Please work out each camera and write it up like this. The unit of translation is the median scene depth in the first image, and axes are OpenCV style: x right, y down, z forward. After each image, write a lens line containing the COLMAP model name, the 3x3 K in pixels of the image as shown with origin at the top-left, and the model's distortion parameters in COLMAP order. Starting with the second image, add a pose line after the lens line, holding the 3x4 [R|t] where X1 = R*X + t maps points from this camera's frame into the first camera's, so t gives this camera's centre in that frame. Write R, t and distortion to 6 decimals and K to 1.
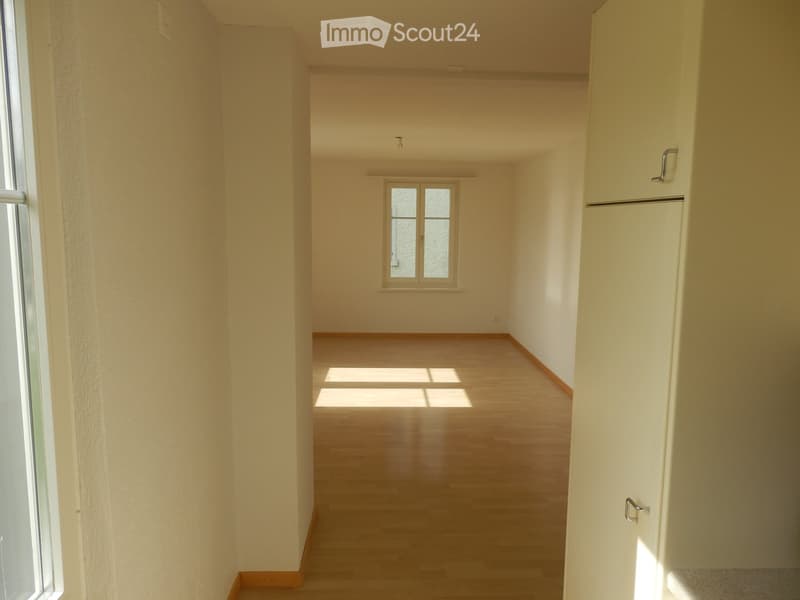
lens RADIAL K [[587.5, 0, 398.6], [0, 587.5, 298.2], [0, 0, 1]] dist [-0.016339, 0.022698]
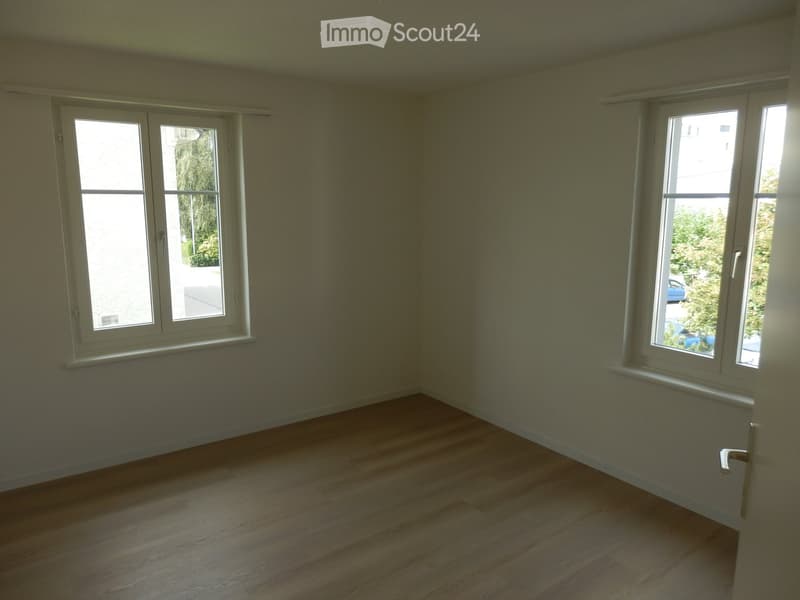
lens RADIAL K [[587.5, 0, 398.1], [0, 587.5, 303.1], [0, 0, 1]] dist [-0.016339, 0.022698]
pose [[0.813770, -0.113560, 0.569985, -0.076195], [0.081473, 0.993331, 0.081585, -0.073493], [-0.575448, -0.019953, 0.817595, 0.526408]]
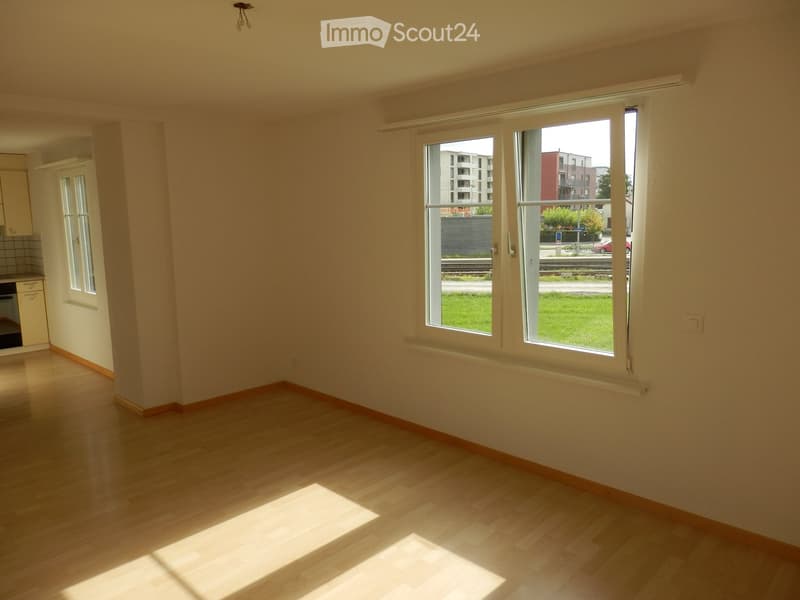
lens RADIAL K [[587.5, 0, 402.2], [0, 587.5, 301.0], [0, 0, 1]] dist [-0.016339, 0.022698]
pose [[-0.719221, 0.105388, -0.686742, 0.149864], [-0.080042, 0.969280, 0.232573, -0.121438], [0.690155, 0.222239, -0.688691, 0.947269]]
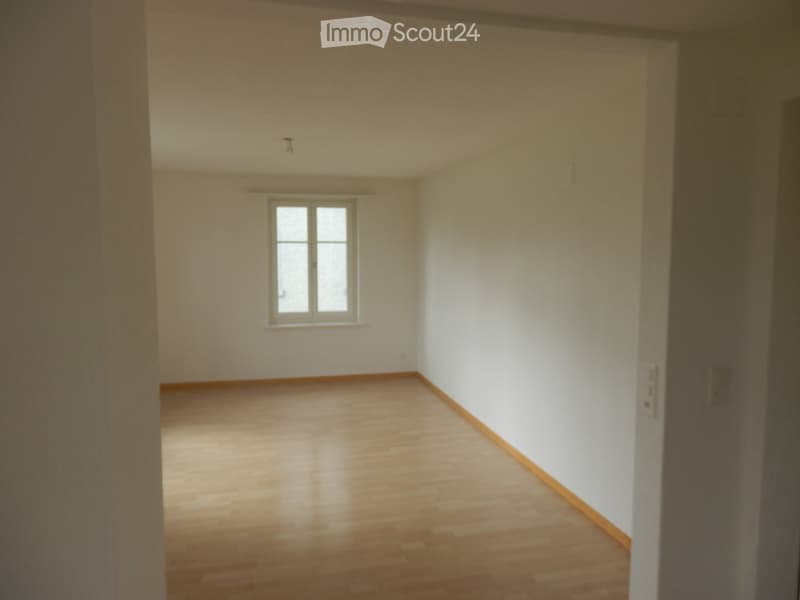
lens RADIAL K [[587.5, 0, 400.6], [0, 587.5, 300.2], [0, 0, 1]] dist [-0.016339, 0.022698]
pose [[0.979691, -0.028252, 0.198515, -0.009078], [0.035855, 0.998751, -0.034806, -0.017291], [-0.197284, 0.041217, 0.979480, 0.140633]]
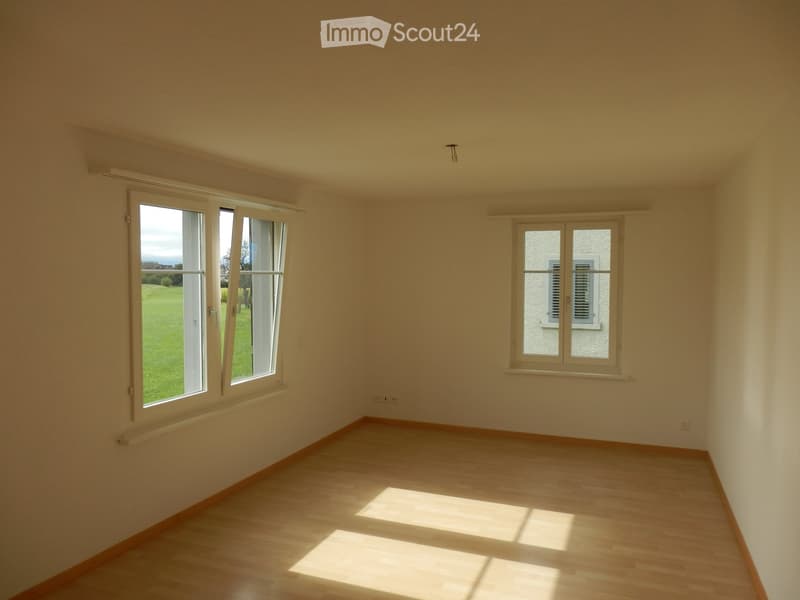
lens RADIAL K [[587.5, 0, 401.8], [0, 587.5, 299.9], [0, 0, 1]] dist [-0.016339, 0.022698]
pose [[0.915872, 0.006943, -0.401411, 0.140012], [-0.042849, 0.995830, -0.080541, -0.037462], [0.399178, 0.090965, 0.912350, 0.283073]]
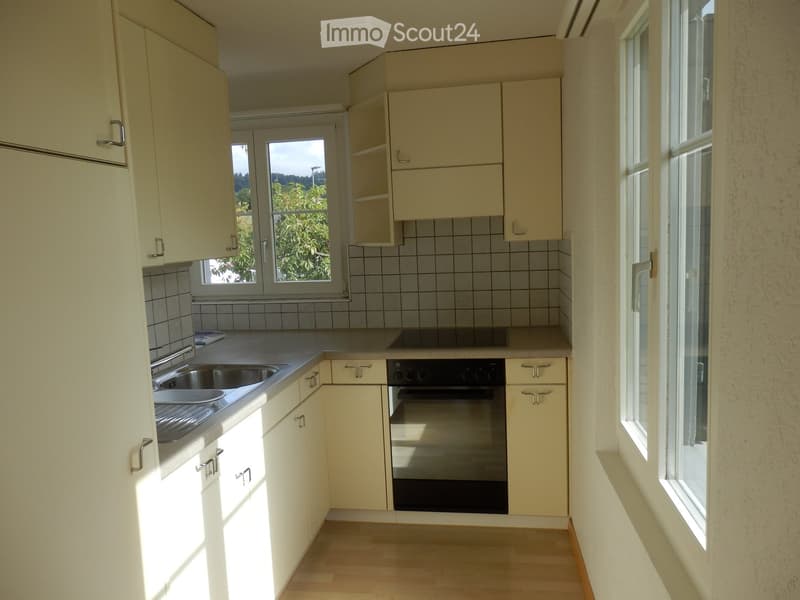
lens RADIAL K [[587.5, 0, 403.2], [0, 587.5, 298.3], [0, 0, 1]] dist [-0.016339, 0.022698]
pose [[-0.982922, 0.013362, 0.183539, -0.038768], [0.057553, 0.969649, 0.237630, -0.021818], [-0.174793, 0.244135, -0.953858, 0.290675]]
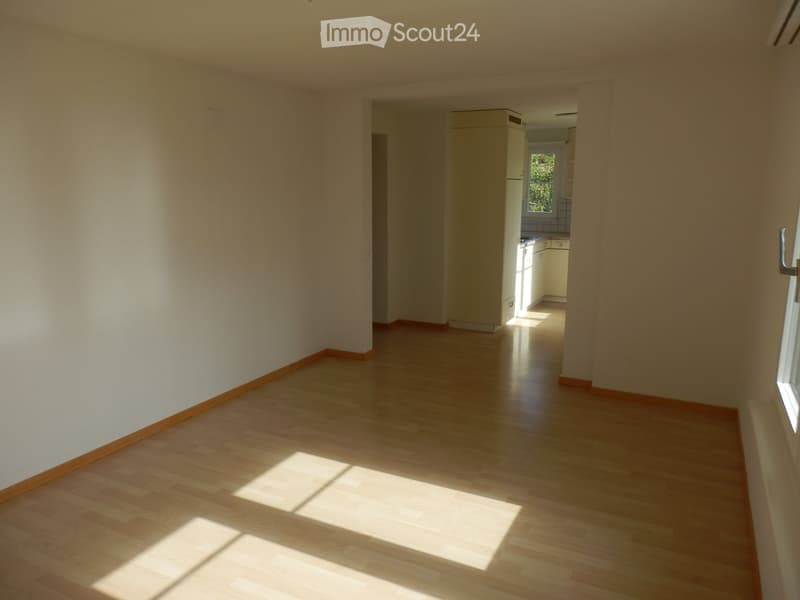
lens RADIAL K [[587.5, 0, 399.2], [0, 587.5, 304.5], [0, 0, 1]] dist [-0.016339, 0.022698]
pose [[-0.875242, -0.105160, 0.472115, -0.182090], [0.054346, 0.948518, 0.312026, -0.120914], [-0.480622, 0.298756, -0.824468, 0.932695]]
